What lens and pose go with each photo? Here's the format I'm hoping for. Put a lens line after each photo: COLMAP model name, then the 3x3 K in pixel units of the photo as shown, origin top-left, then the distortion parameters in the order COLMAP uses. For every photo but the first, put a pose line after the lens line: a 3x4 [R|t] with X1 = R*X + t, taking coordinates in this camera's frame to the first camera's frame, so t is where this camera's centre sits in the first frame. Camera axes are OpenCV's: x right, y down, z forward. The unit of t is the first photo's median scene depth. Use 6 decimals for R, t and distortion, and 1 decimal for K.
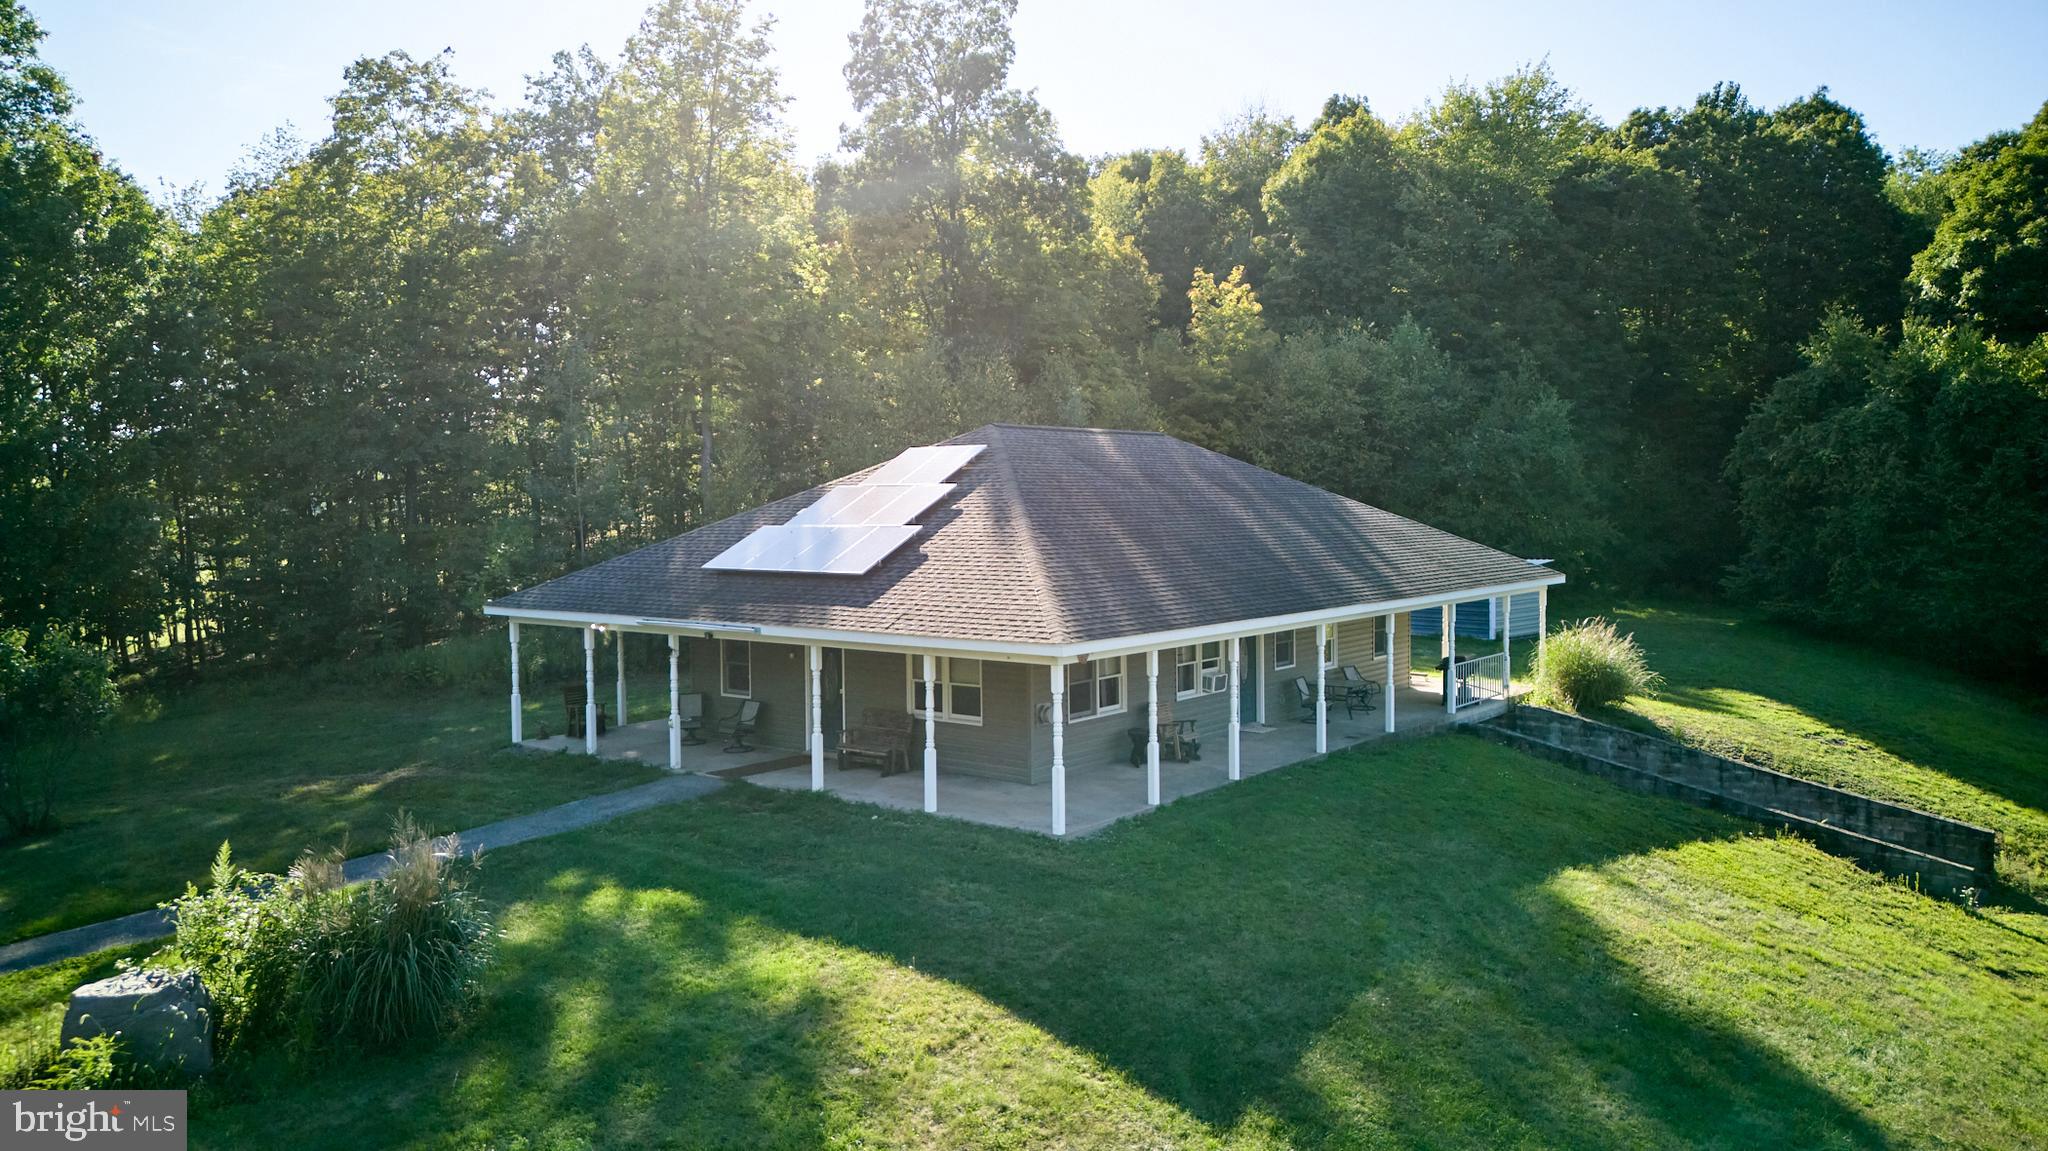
lens RADIAL K [[1439.9, 0, 1038.0], [0, 1439.9, 576.0], [0, 0, 1]] dist [0.074970, -0.066577]
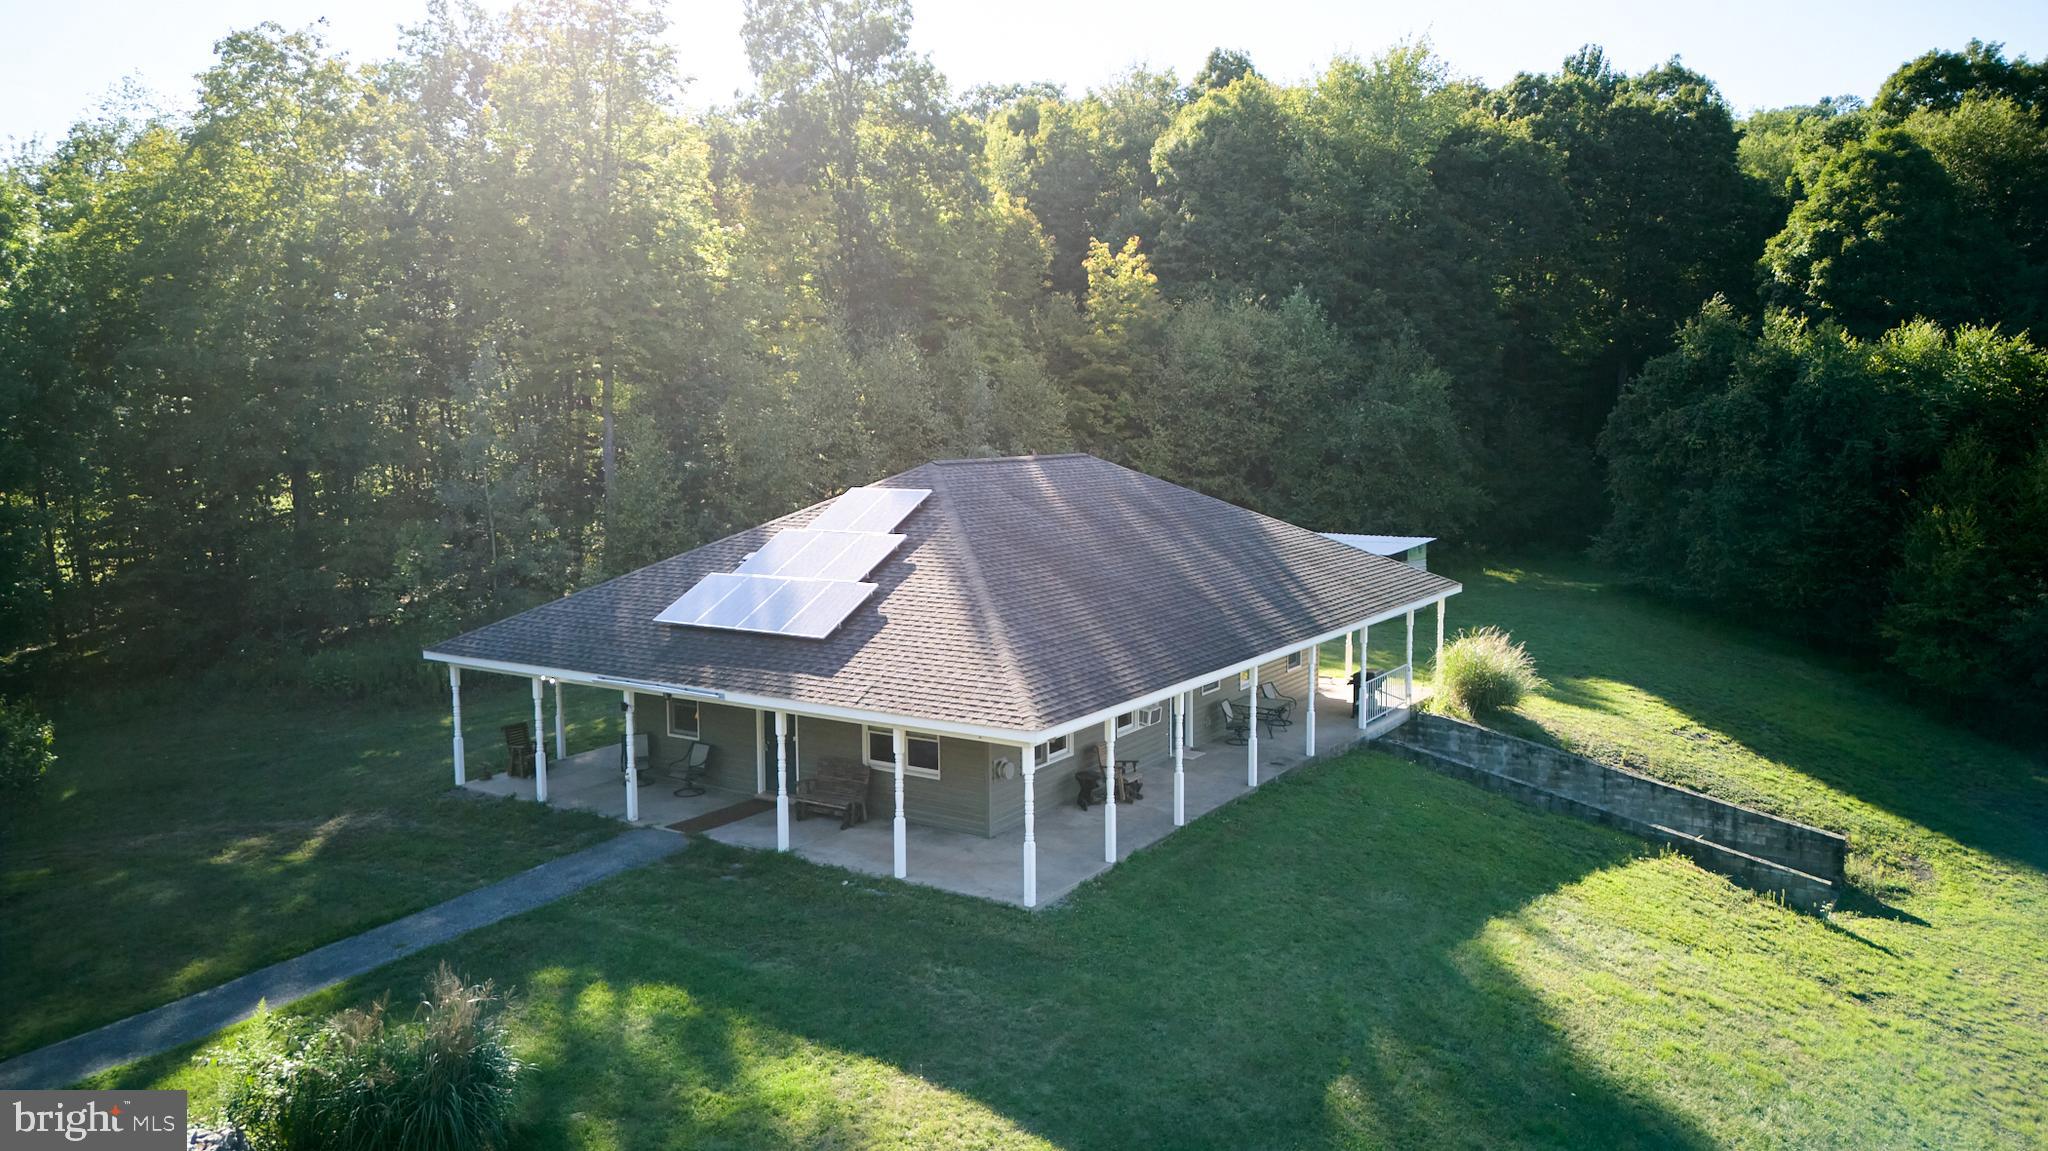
lens RADIAL K [[1439.9, 0, 1040.7], [0, 1439.9, 580.4], [0, 0, 1]] dist [0.074970, -0.066577]
pose [[0.995577, -0.007803, 0.093625, -0.036566], [0.002045, 0.998109, 0.061436, -0.060399], [-0.093928, -0.060973, 0.993710, -0.018642]]
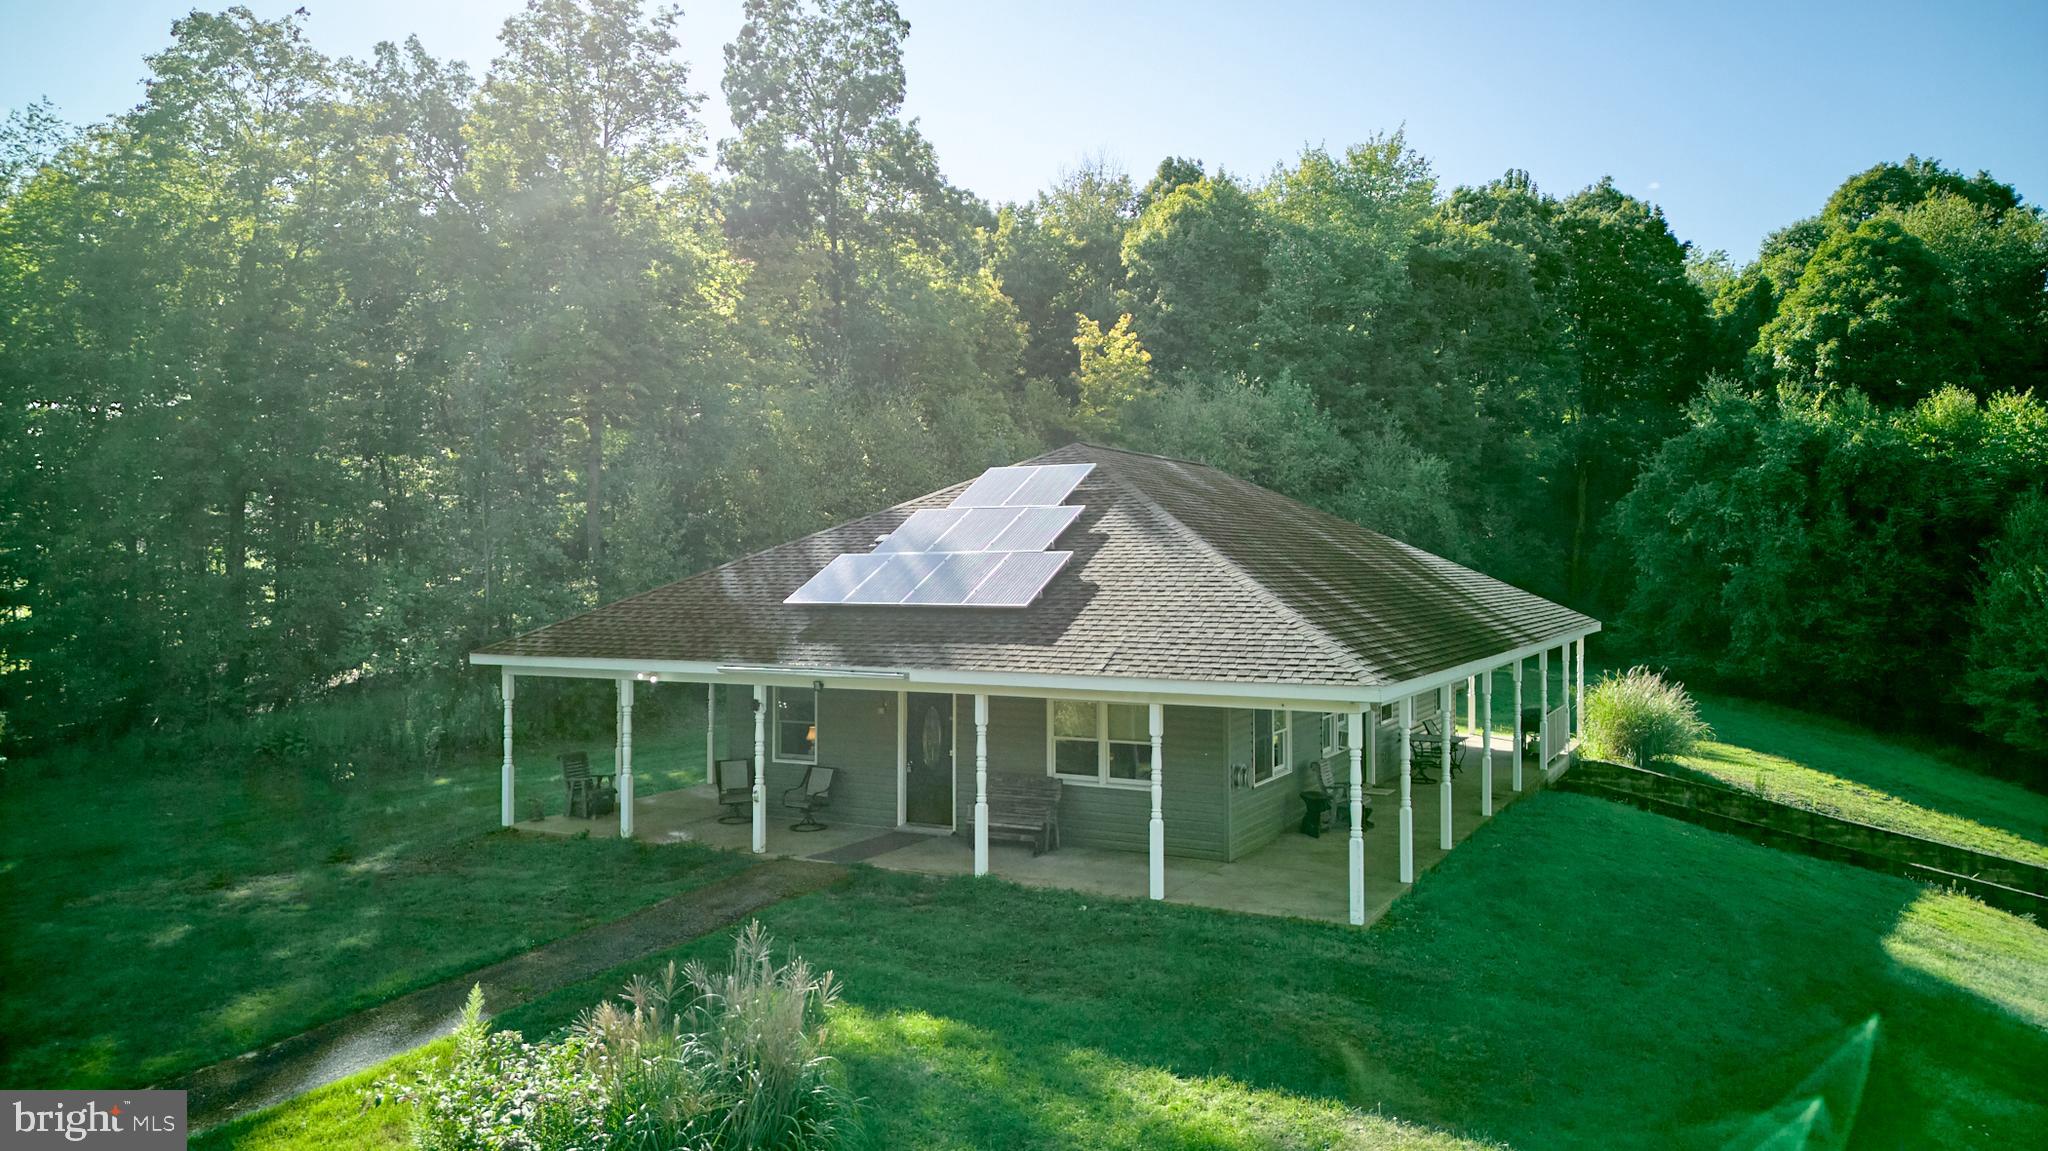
lens RADIAL K [[1439.9, 0, 1042.1], [0, 1439.9, 578.1], [0, 0, 1]] dist [0.074970, -0.066577]
pose [[0.983041, 0.006003, 0.183290, -0.151072], [0.002527, 0.998926, -0.046265, 0.011525], [-0.183371, 0.045944, 0.981970, 0.110557]]
